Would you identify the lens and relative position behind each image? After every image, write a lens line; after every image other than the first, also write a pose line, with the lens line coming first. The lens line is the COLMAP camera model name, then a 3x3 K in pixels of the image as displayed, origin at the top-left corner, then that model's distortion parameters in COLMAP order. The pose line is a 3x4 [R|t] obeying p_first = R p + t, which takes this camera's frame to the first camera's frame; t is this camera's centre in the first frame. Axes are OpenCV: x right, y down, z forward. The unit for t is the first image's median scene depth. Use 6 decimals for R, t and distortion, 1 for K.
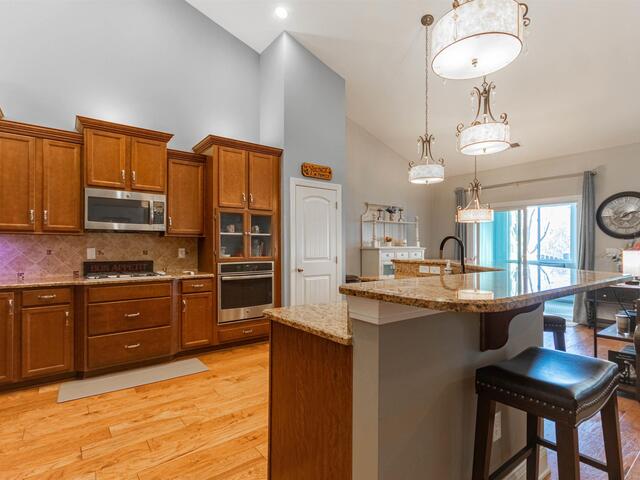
lens RADIAL K [[338.0, 0, 318.5], [0, 338.0, 244.3], [0, 0, 1]] dist [0.004395, 0.001030]
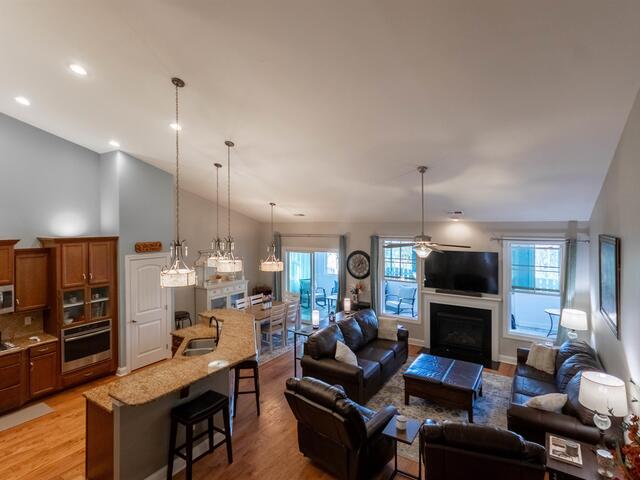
lens RADIAL K [[338.0, 0, 320.6], [0, 338.0, 231.2], [0, 0, 1]] dist [0.004395, 0.001030]
pose [[0.939879, -0.005180, 0.341468, 0.221458], [-0.000481, 0.999864, 0.016493, -0.364115], [-0.341507, -0.015666, 0.939749, -0.642125]]
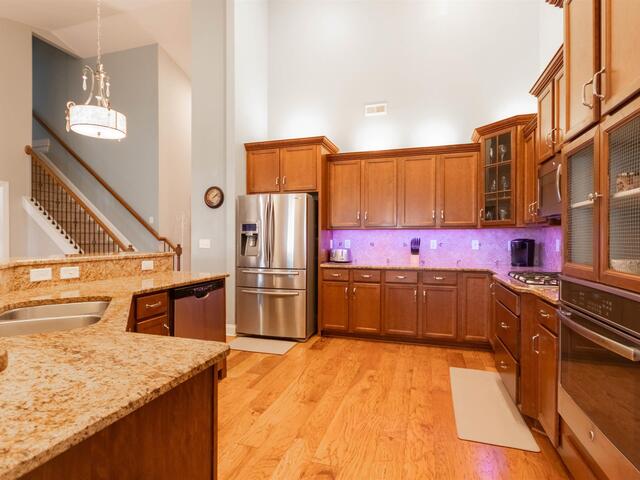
lens RADIAL K [[338.0, 0, 321.1], [0, 338.0, 239.0], [0, 0, 1]] dist [0.004395, 0.001030]
pose [[-0.818238, 0.003654, -0.574867, 0.205557], [0.008081, 0.999954, -0.005145, 0.005306], [0.574822, -0.008856, -0.818230, 1.158336]]
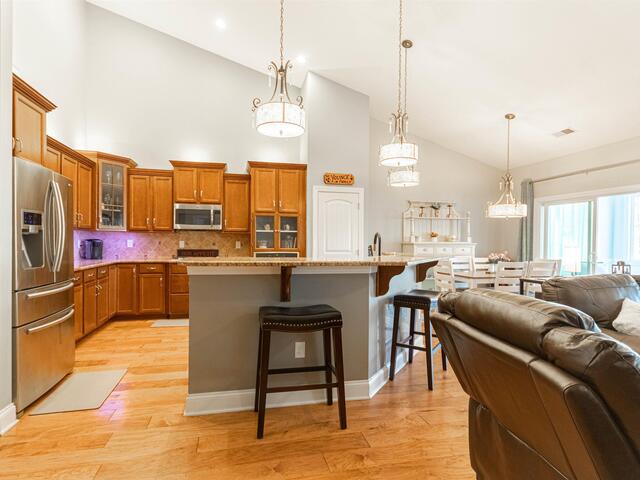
lens RADIAL K [[338.0, 0, 308.6], [0, 338.0, 244.2], [0, 0, 1]] dist [0.004395, 0.001030]
pose [[0.911361, 0.009117, -0.411507, 0.480841], [-0.004020, 0.999904, 0.013252, 0.003412], [0.411588, -0.010423, 0.911310, -0.182383]]
